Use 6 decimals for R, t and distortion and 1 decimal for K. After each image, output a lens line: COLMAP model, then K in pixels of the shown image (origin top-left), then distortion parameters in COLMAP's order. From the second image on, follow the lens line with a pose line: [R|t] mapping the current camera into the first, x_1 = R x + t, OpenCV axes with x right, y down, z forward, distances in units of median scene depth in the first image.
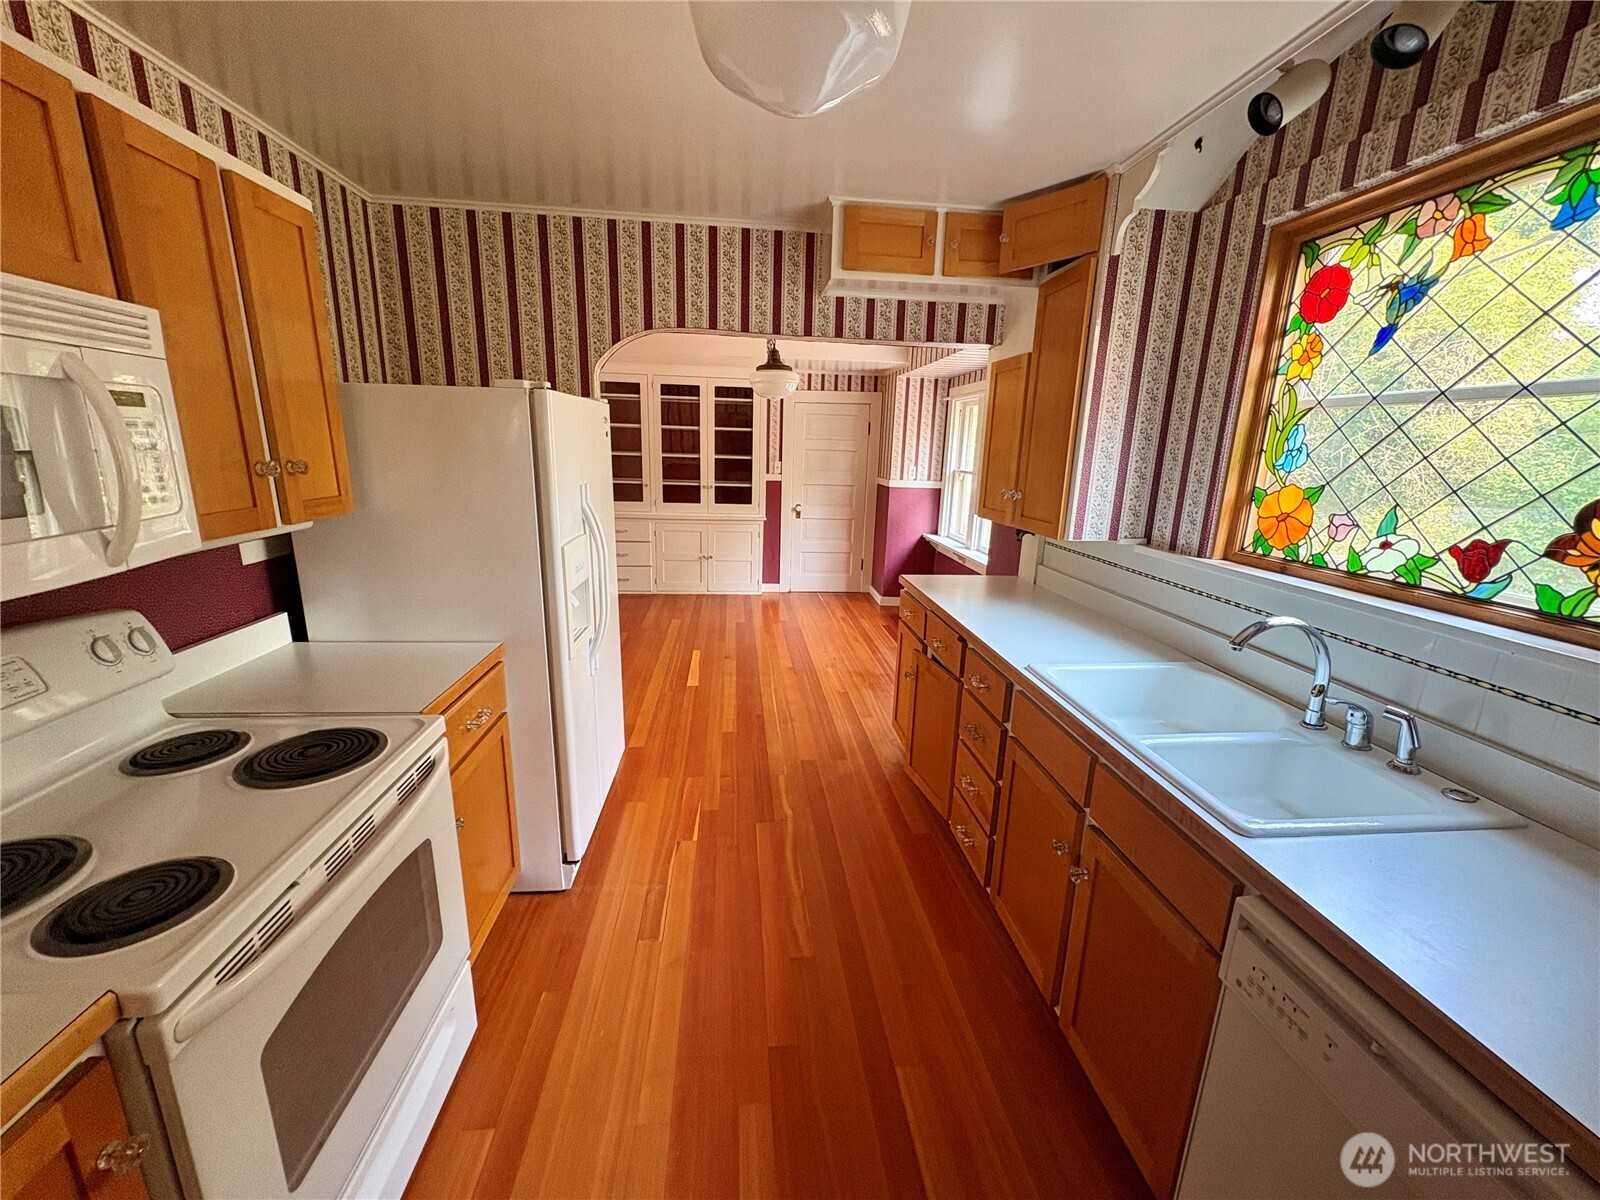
lens RADIAL K [[643.2, 0, 793.8], [0, 643.2, 600.9], [0, 0, 1]] dist [0.000782, -0.000123]
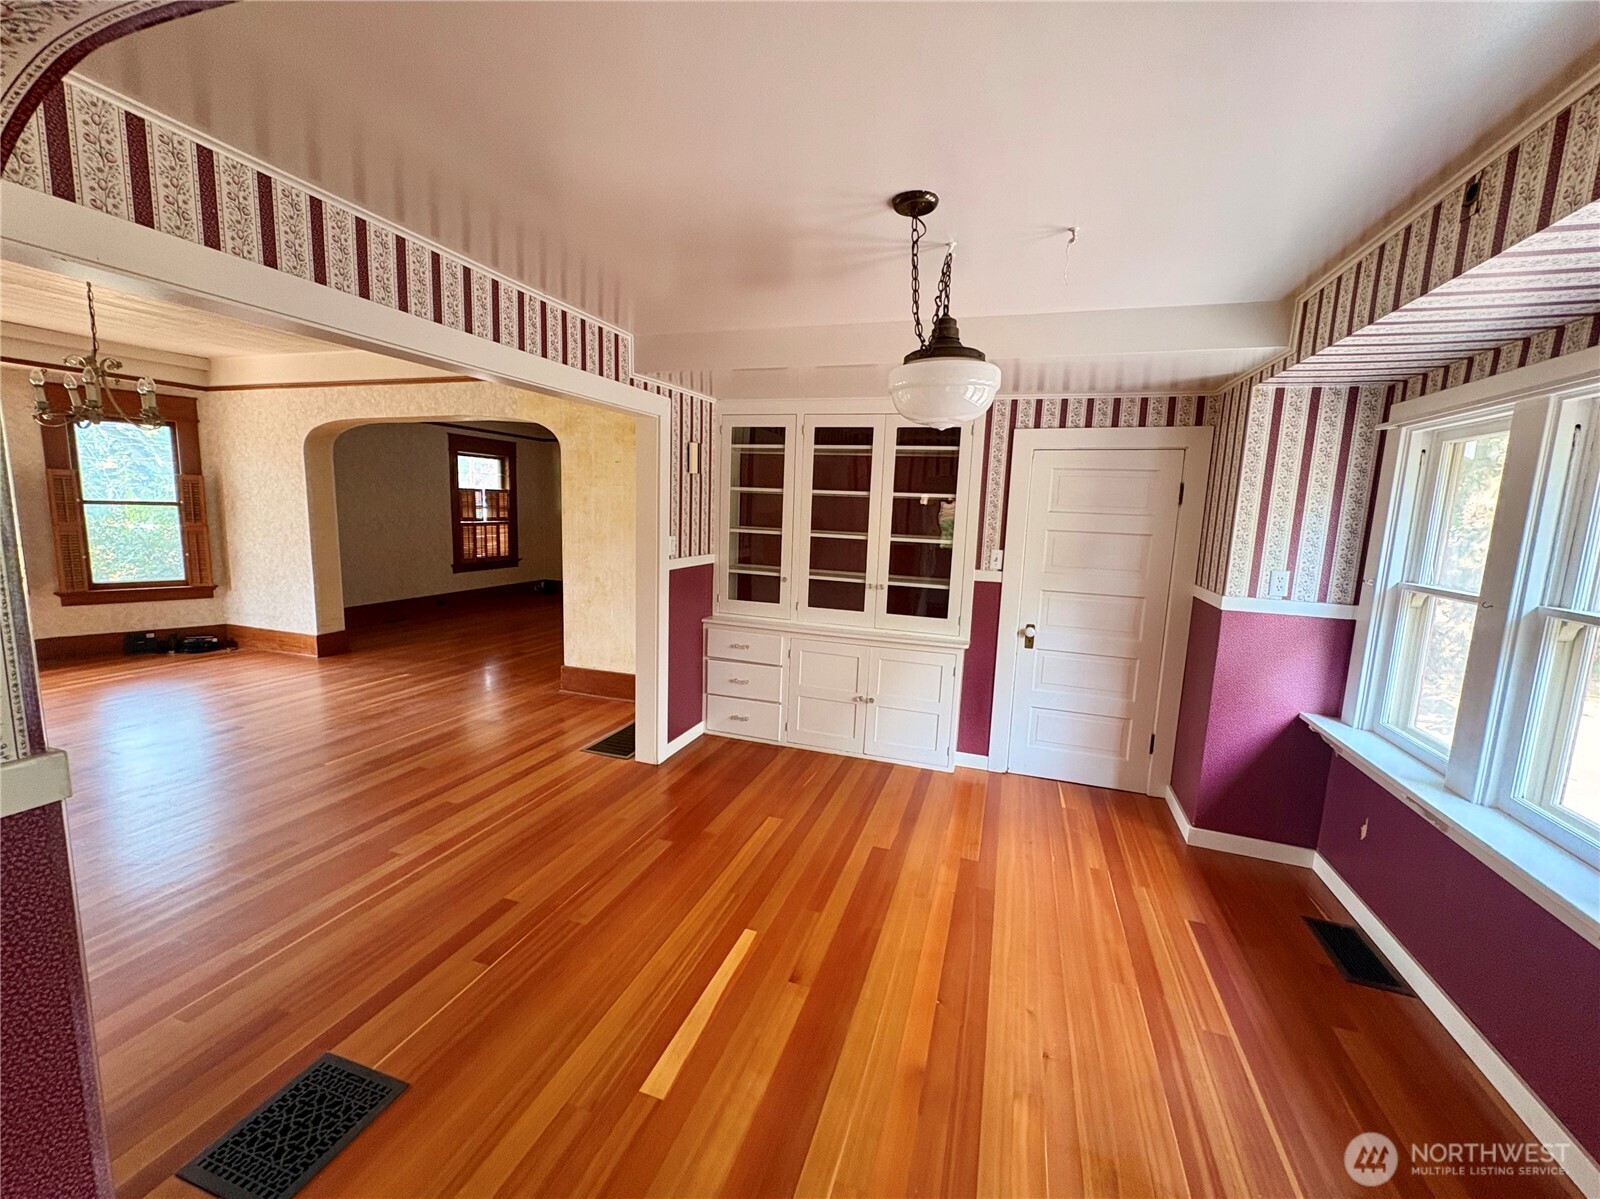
lens RADIAL K [[643.2, 0, 799.4], [0, 643.2, 597.2], [0, 0, 1]] dist [0.000782, -0.000123]
pose [[0.912651, 0.062202, -0.403978, 0.050399], [-0.107866, 0.989968, -0.091258, -0.103013], [0.394249, 0.126862, 0.910205, 0.410438]]
